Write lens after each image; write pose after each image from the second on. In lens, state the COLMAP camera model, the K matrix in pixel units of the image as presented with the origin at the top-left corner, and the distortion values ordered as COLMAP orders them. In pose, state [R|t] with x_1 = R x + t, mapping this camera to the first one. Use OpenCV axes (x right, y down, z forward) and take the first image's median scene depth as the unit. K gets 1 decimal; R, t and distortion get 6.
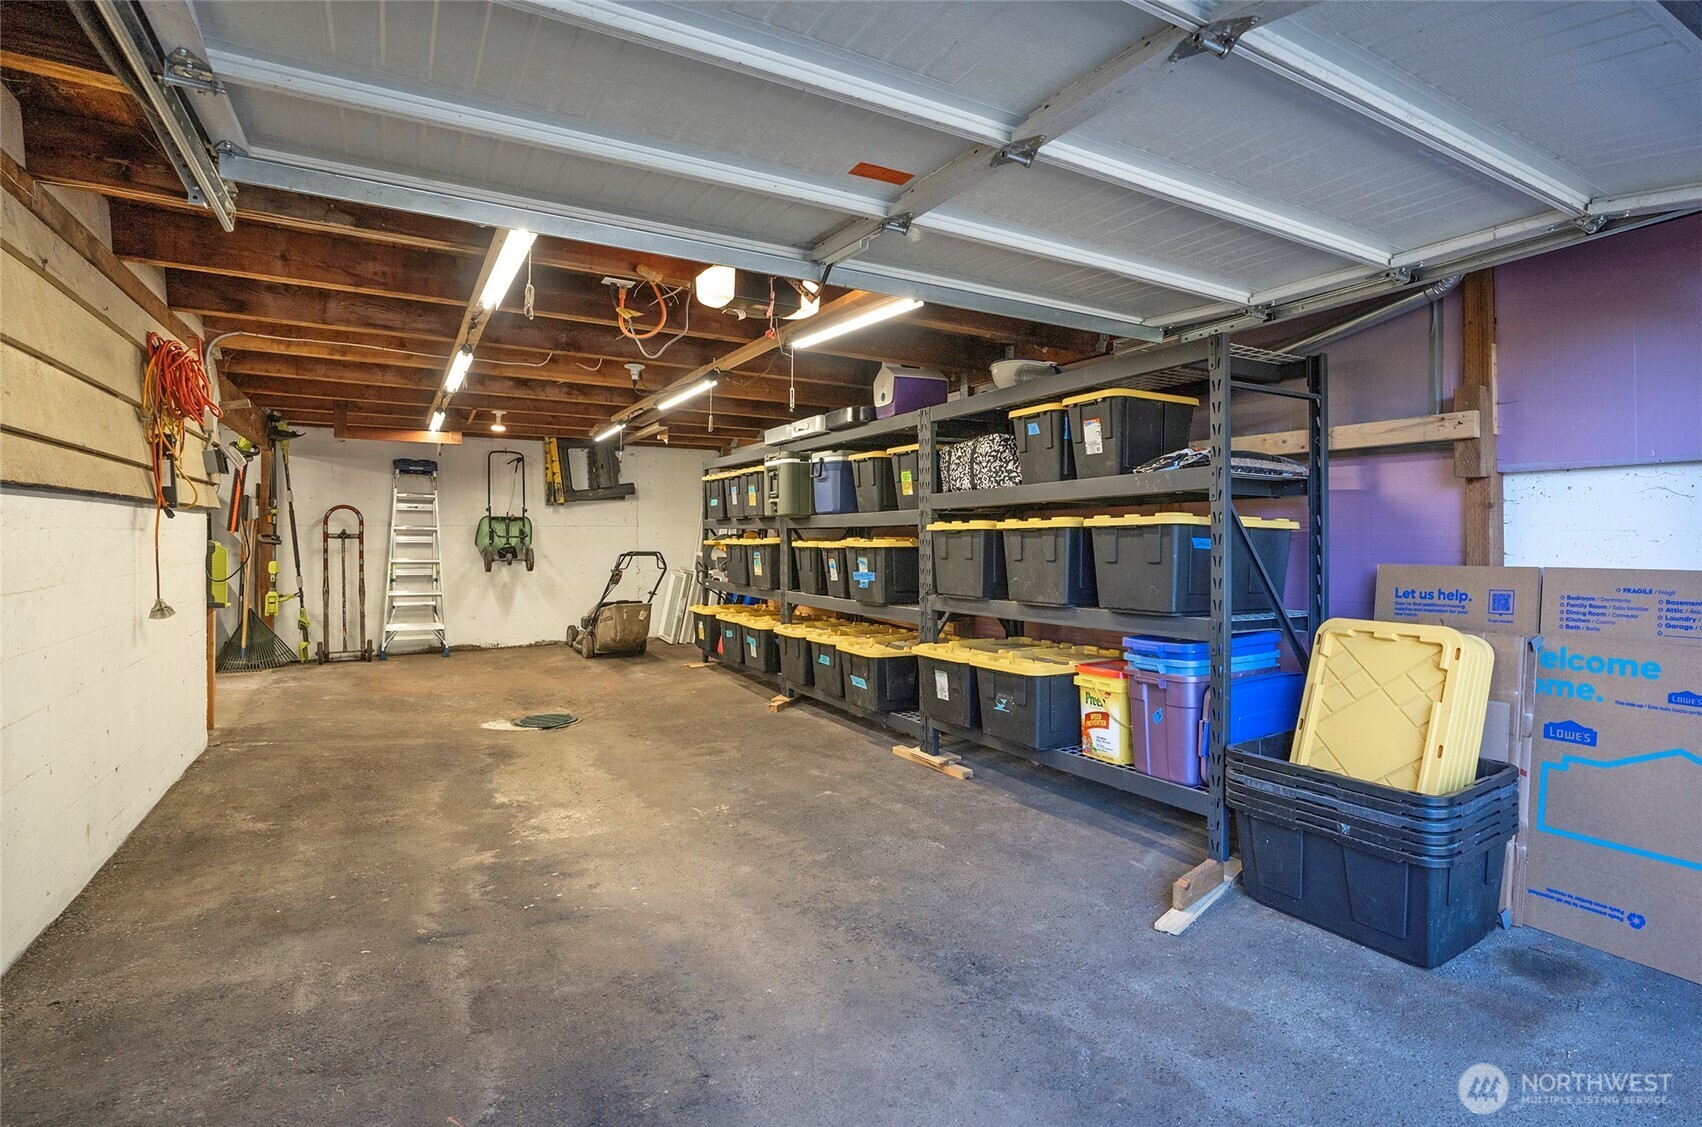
lens RADIAL K [[834.6, 0, 858.5], [0, 834.6, 558.8], [0, 0, 1]] dist [-0.075020, 0.031694]
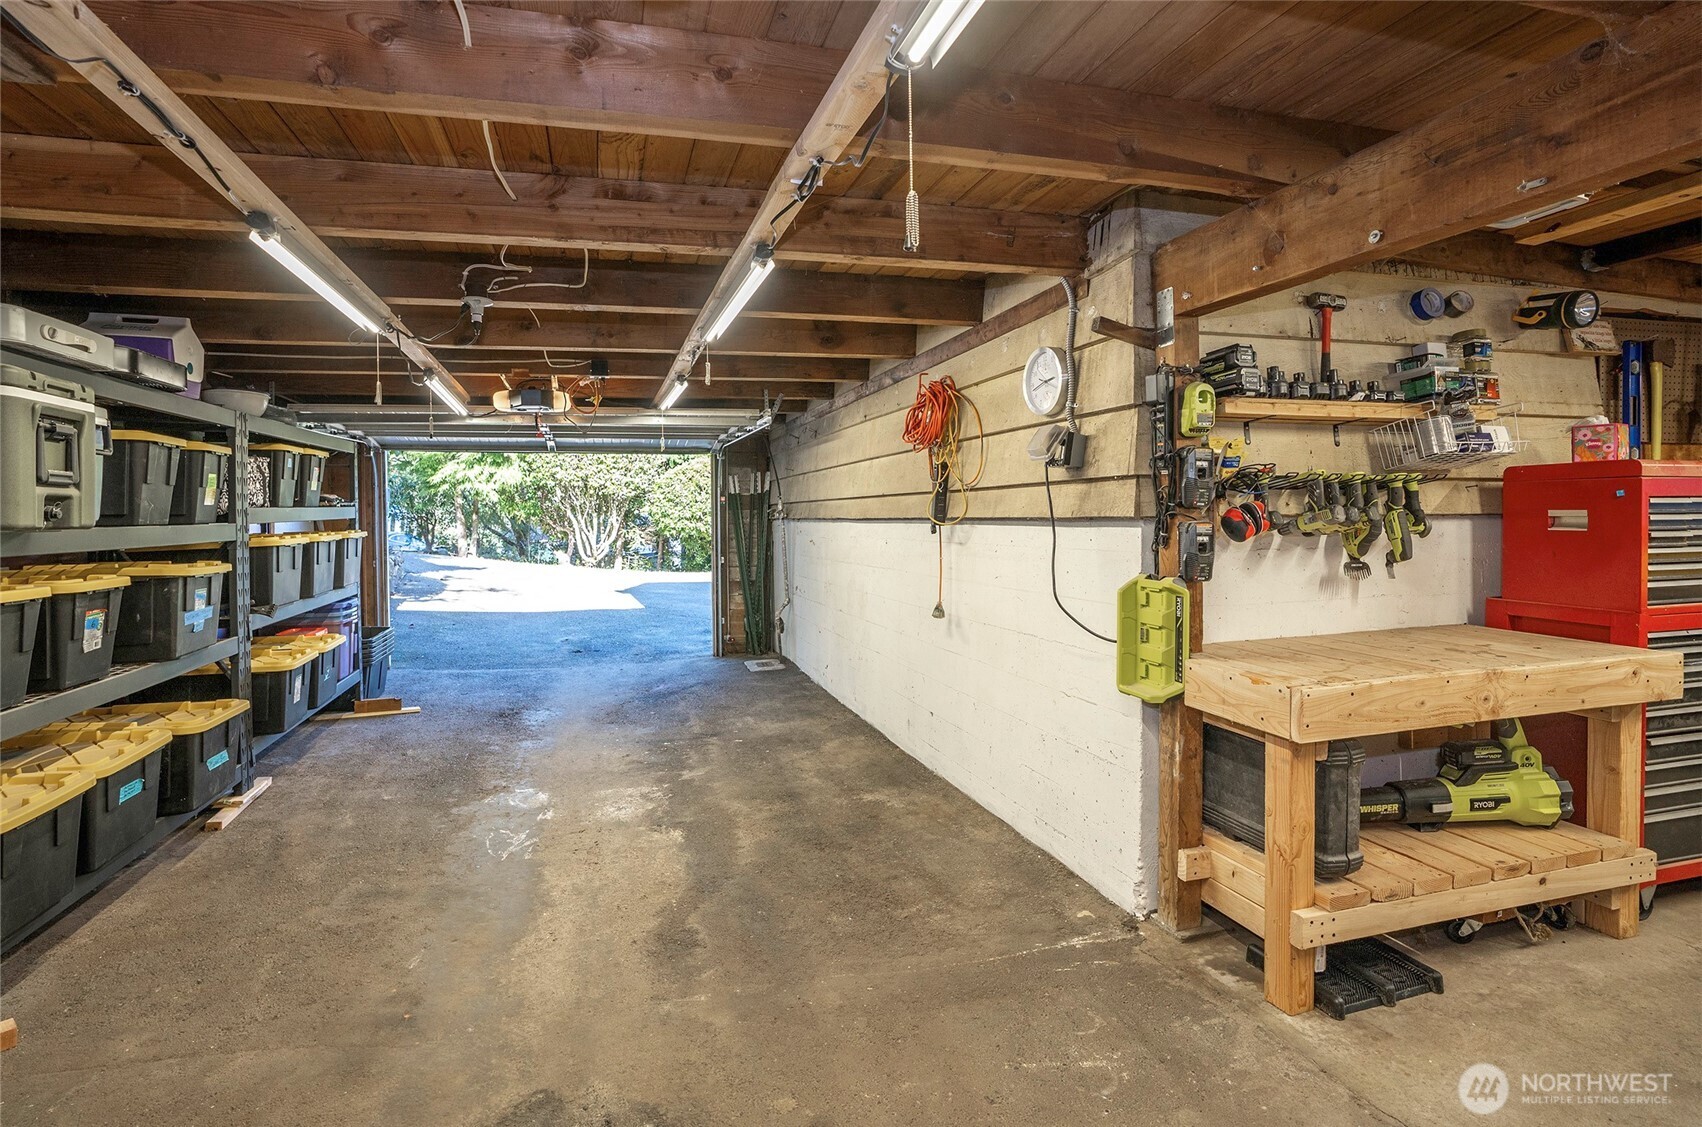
lens RADIAL K [[834.6, 0, 858.5], [0, 834.6, 558.8], [0, 0, 1]] dist [-0.075020, 0.031694]
pose [[-0.979883, -0.012824, 0.199160, -0.898658], [0.002214, 0.997174, 0.075100, -0.107187], [-0.199560, 0.074030, -0.977085, 2.025467]]
